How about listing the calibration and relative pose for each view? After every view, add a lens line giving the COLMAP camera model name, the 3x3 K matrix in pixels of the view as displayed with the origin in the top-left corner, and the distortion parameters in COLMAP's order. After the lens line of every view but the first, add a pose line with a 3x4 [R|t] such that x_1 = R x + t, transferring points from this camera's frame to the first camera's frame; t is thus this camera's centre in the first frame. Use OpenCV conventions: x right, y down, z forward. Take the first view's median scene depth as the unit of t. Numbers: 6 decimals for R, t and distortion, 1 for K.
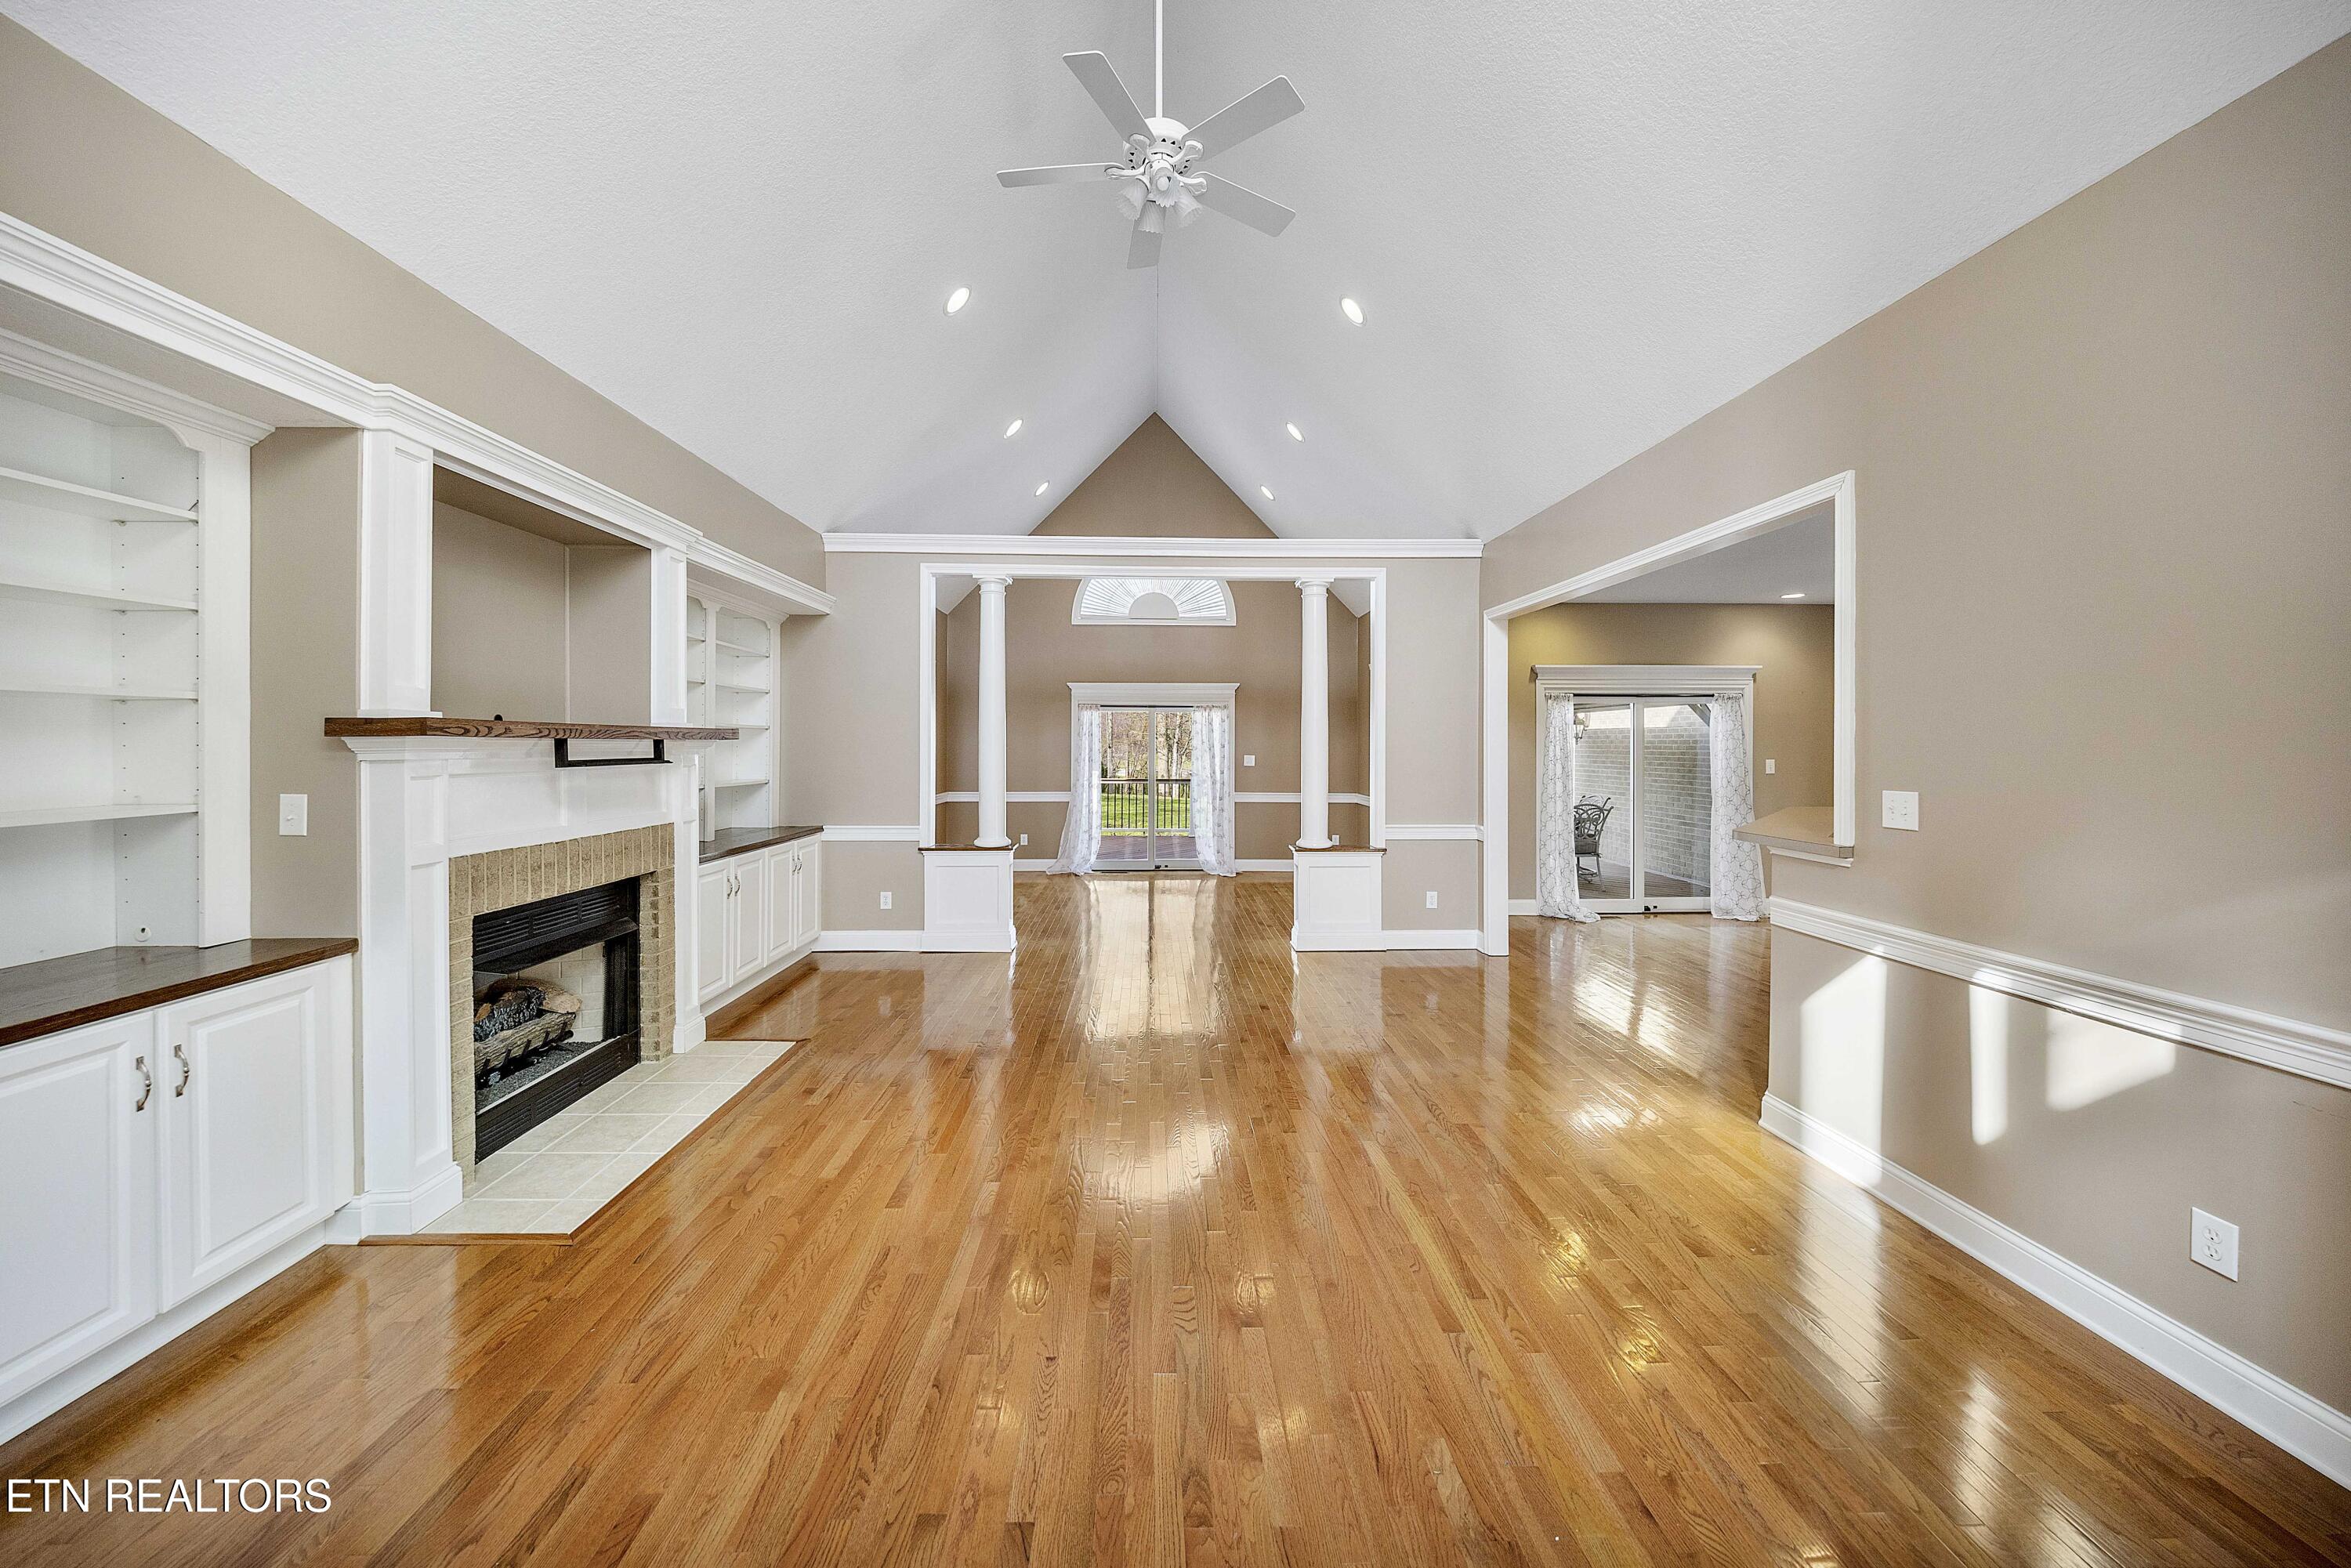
lens RADIAL K [[804.4, 0, 1163.9], [0, 804.4, 744.2], [0, 0, 1]] dist [-0.013267, -0.000037]
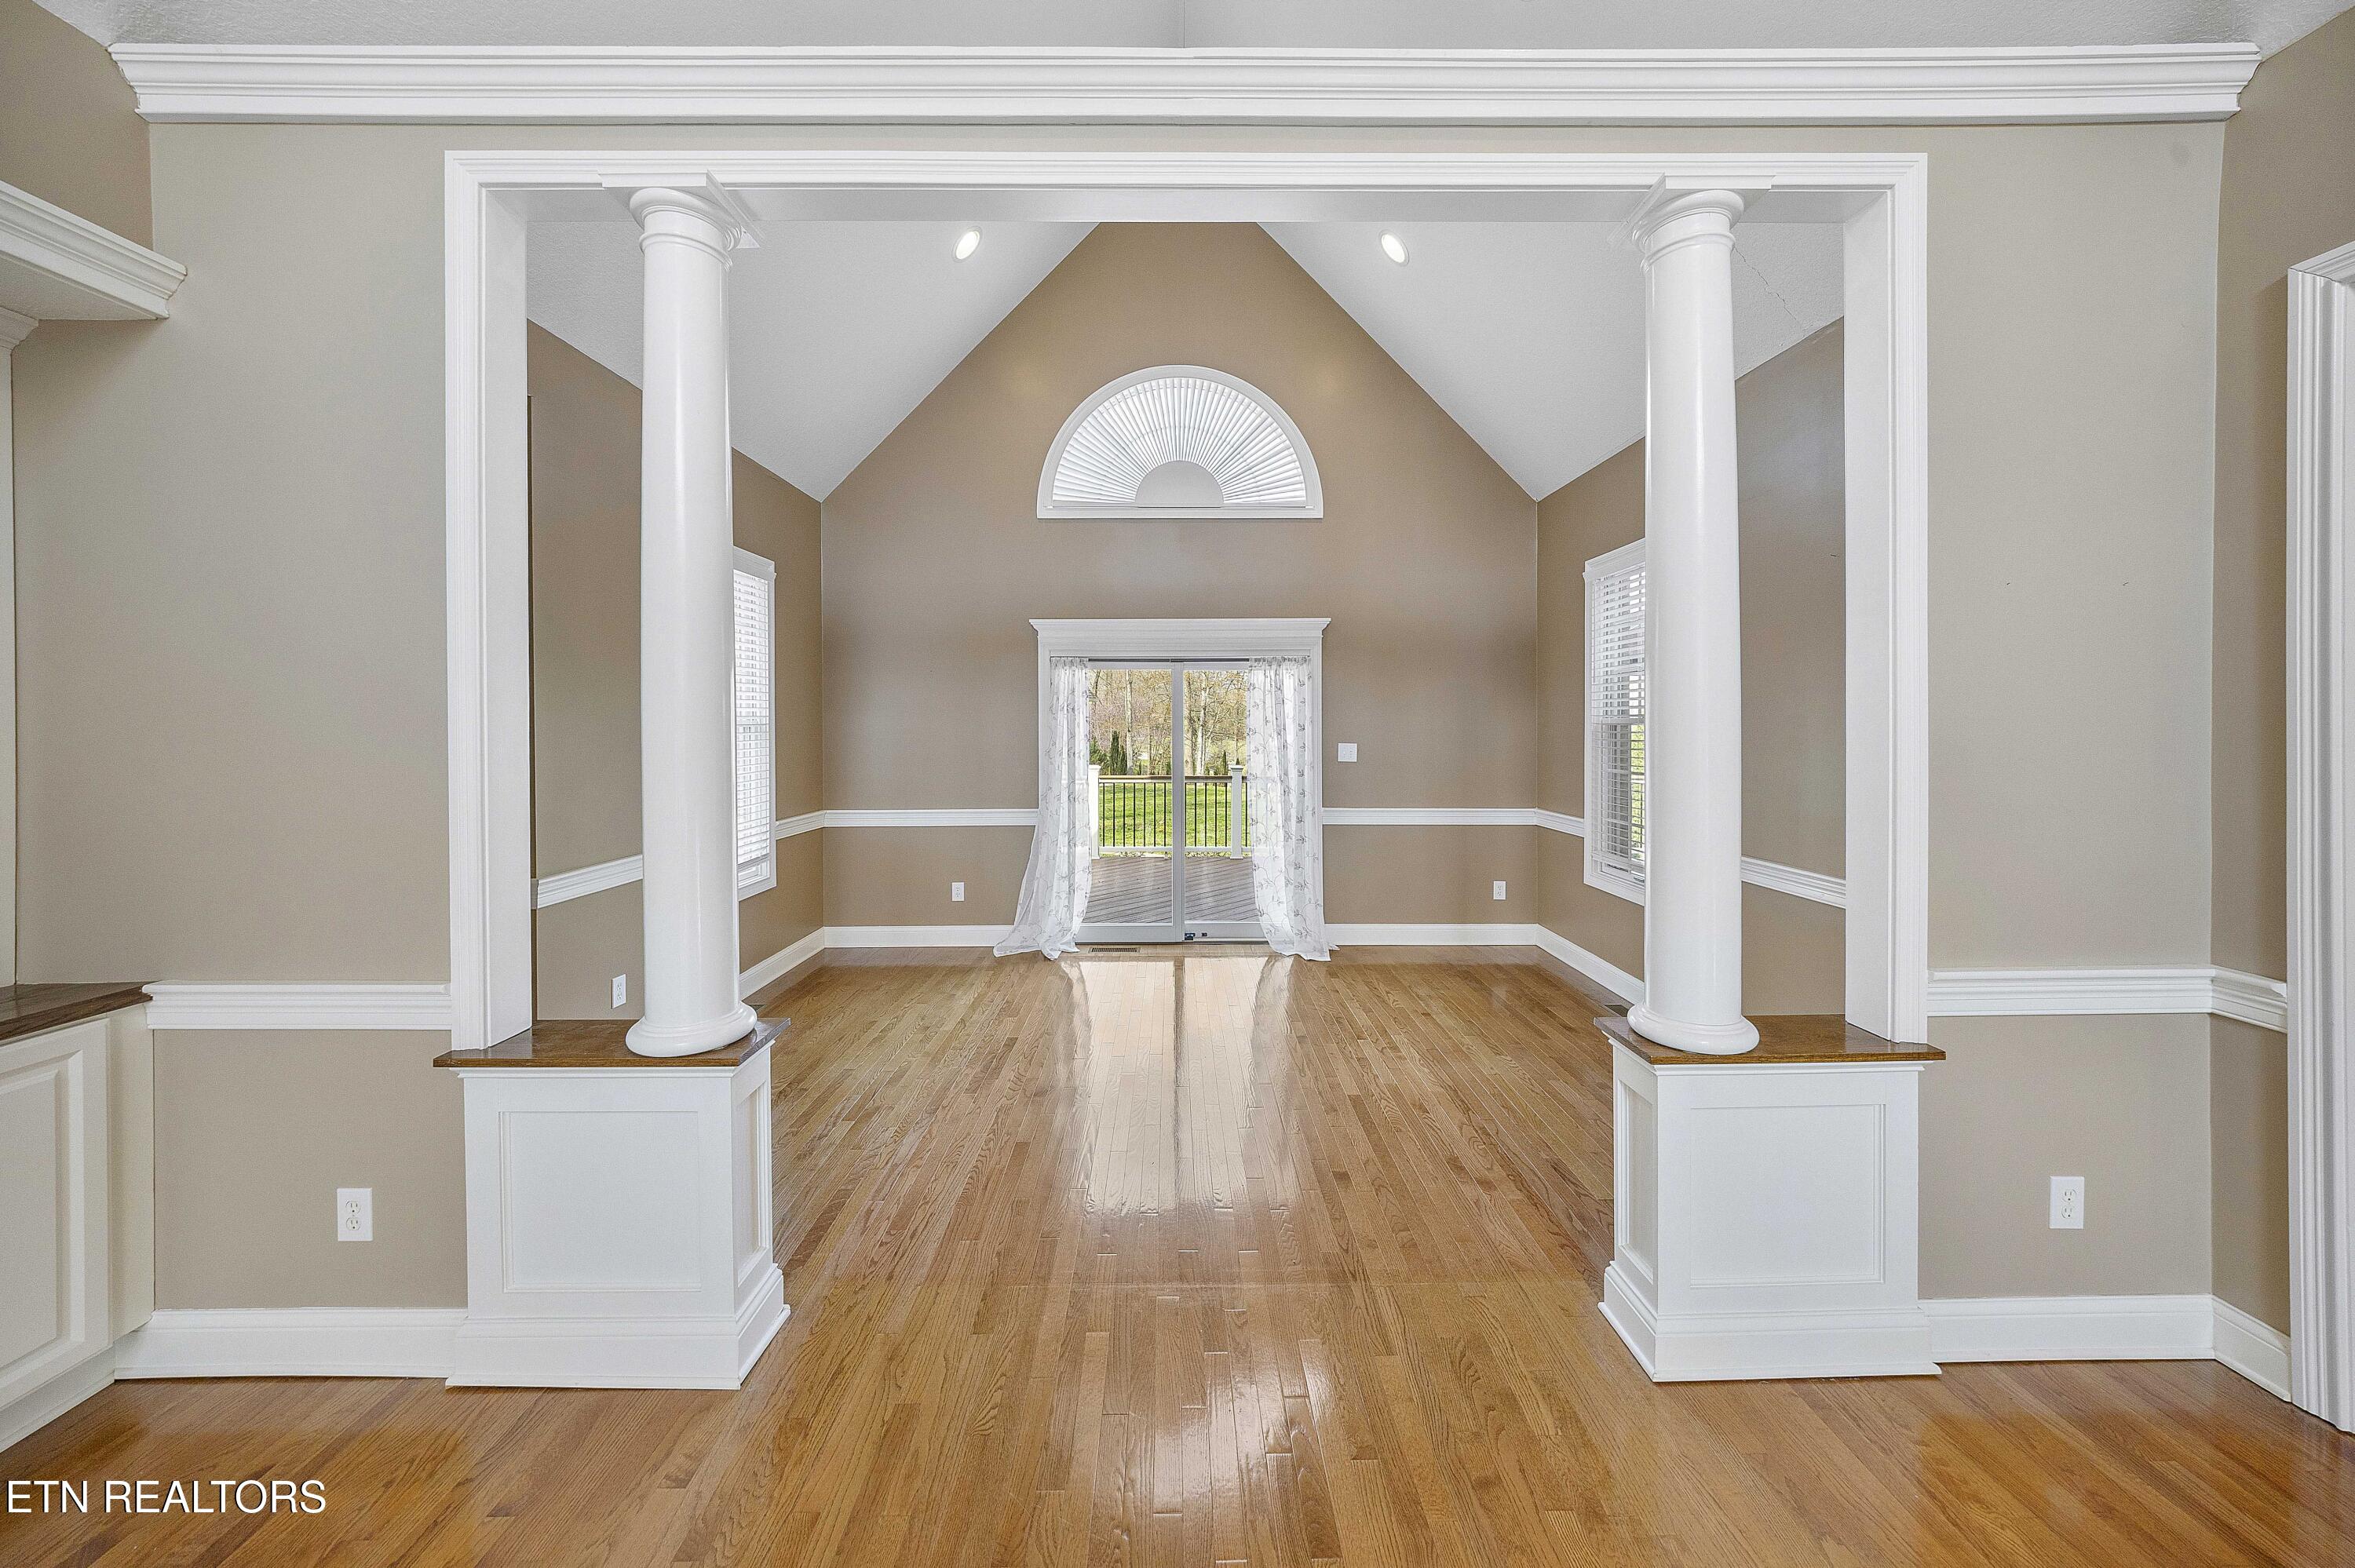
lens RADIAL K [[804.2, 0, 1180.8], [0, 804.2, 736.8], [0, 0, 1]] dist [0.001455, 0.000247]
pose [[0.999957, -0.006559, -0.006617, -0.014135], [0.006632, 0.999916, 0.011136, 0.003084], [0.006543, -0.011180, 0.999916, 0.665780]]
